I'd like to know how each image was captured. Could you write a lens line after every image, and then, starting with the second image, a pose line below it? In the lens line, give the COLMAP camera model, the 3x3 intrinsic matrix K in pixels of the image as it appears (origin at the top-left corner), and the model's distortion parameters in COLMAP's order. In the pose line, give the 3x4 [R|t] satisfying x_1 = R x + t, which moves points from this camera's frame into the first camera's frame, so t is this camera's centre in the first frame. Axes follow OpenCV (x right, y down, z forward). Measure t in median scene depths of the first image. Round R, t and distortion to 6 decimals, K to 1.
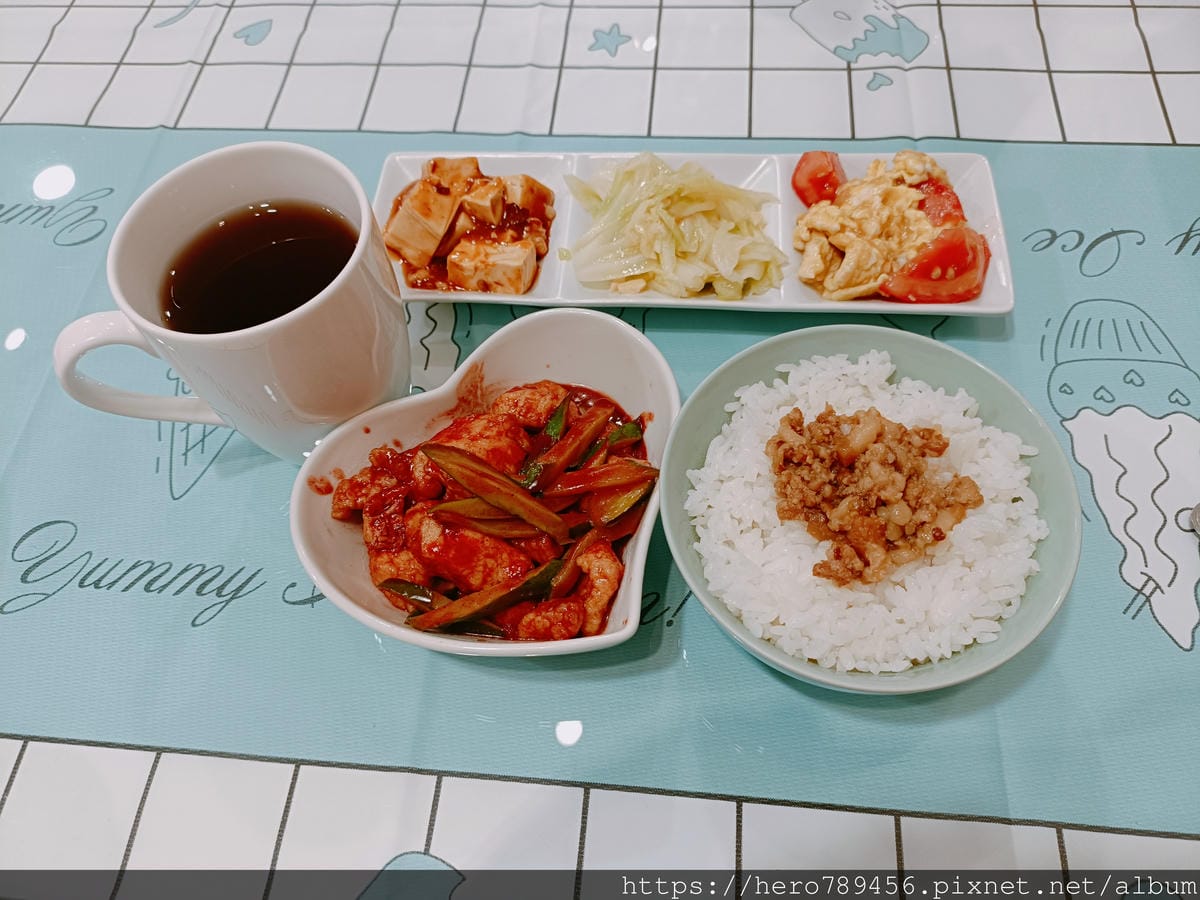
lens RADIAL K [[884.9, 0, 600.2], [0, 884.9, 463.1], [0, 0, 1]] dist [-0.001925, -0.008738]
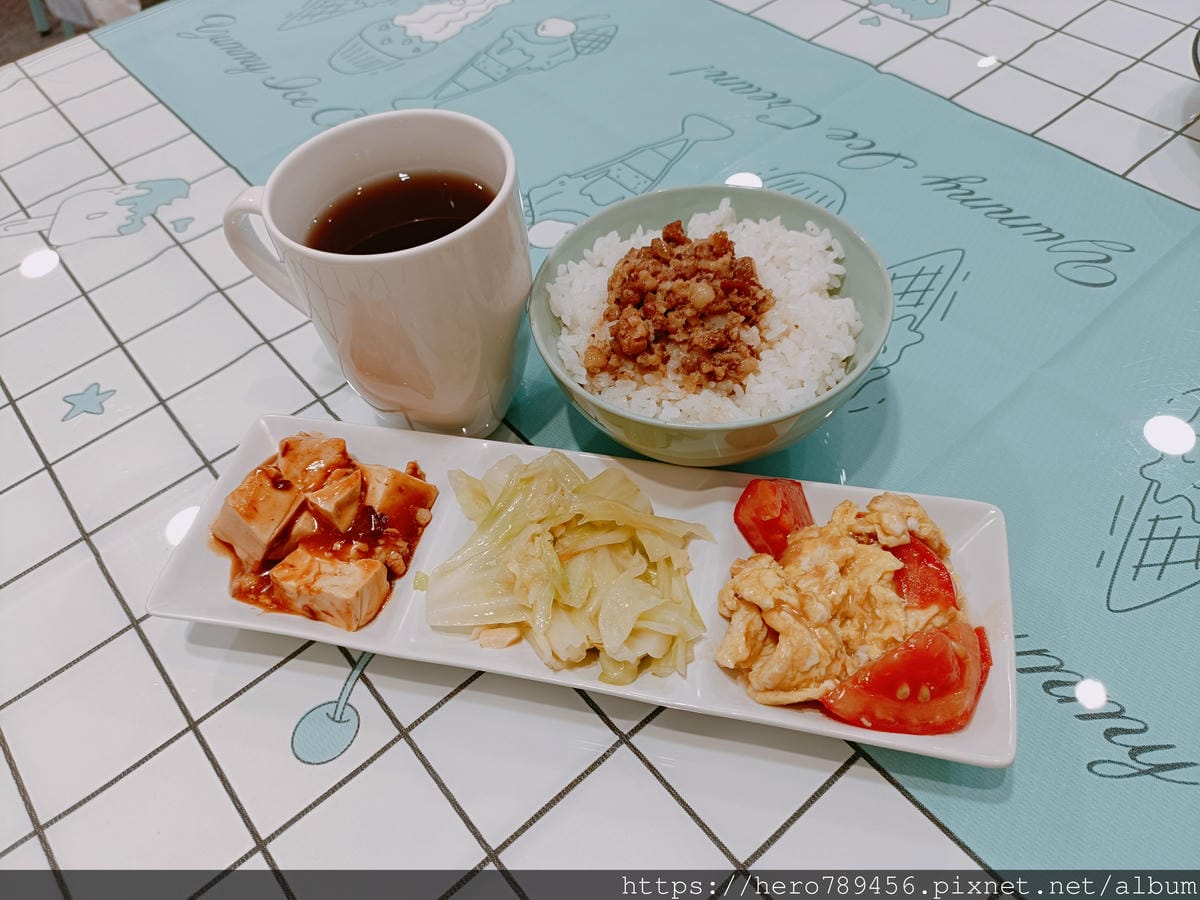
lens RADIAL K [[884.9, 0, 600.2], [0, 884.9, 463.1], [0, 0, 1]] dist [-0.001925, -0.008738]
pose [[0.989568, 0.101823, -0.101923, 0.184784], [-0.117524, 0.979720, -0.162285, -0.235452], [0.083331, 0.172571, 0.981466, 0.248806]]
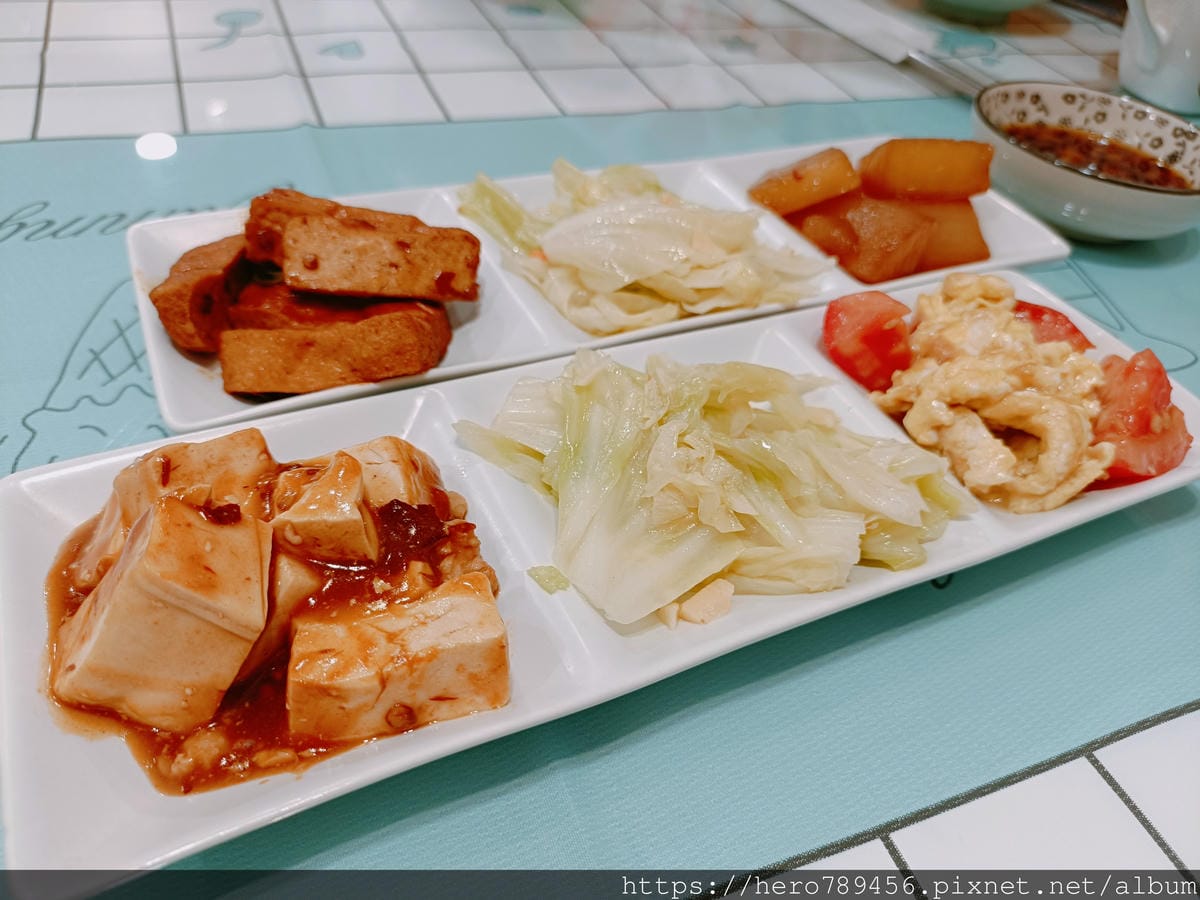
lens RADIAL K [[907.4, 0, 601.7], [0, 907.4, 449.0], [0, 0, 1]] dist [0.039531, -0.073480]
pose [[0.849680, -0.224065, 0.477324, -0.223368], [0.364490, 0.903714, -0.224604, -0.188029], [-0.381039, 0.364822, 0.849538, 0.599732]]
